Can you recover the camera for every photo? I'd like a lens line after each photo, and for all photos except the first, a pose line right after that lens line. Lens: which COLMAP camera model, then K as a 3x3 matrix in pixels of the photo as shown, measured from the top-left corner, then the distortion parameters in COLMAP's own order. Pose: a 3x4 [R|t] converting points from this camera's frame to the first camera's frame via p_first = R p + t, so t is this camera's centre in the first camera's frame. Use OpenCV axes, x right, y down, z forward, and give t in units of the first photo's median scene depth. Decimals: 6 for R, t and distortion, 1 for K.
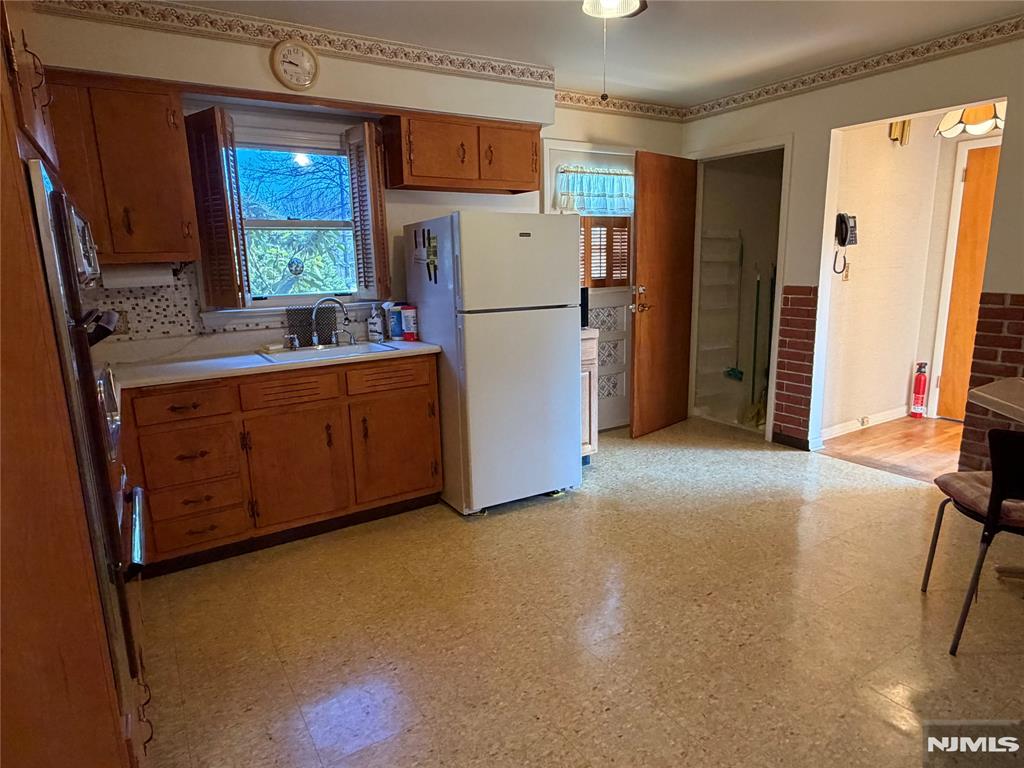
lens RADIAL K [[609.1, 0, 512.0], [0, 609.1, 384.0], [0, 0, 1]] dist [0.001186, 0.000133]
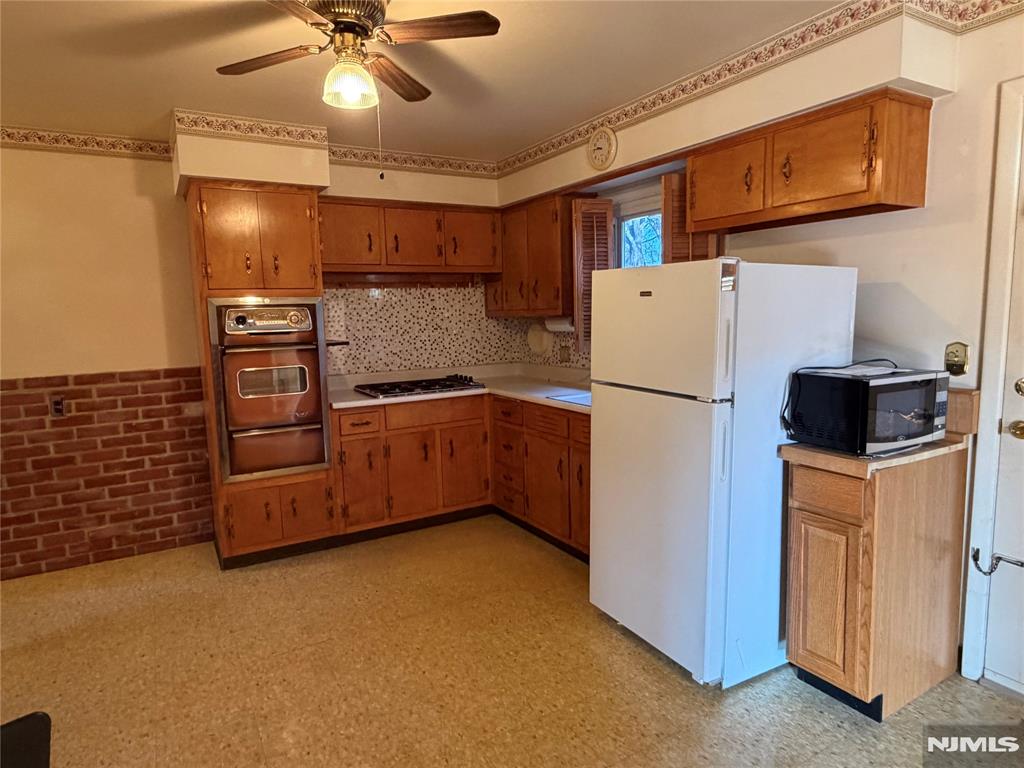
lens RADIAL K [[609.1, 0, 512.0], [0, 609.1, 384.0], [0, 0, 1]] dist [0.001186, 0.000133]
pose [[-0.028993, 0.147329, -0.988663, 0.877239], [-0.174349, 0.973171, 0.150133, -0.243721], [0.984257, 0.176725, -0.002528, 0.946127]]
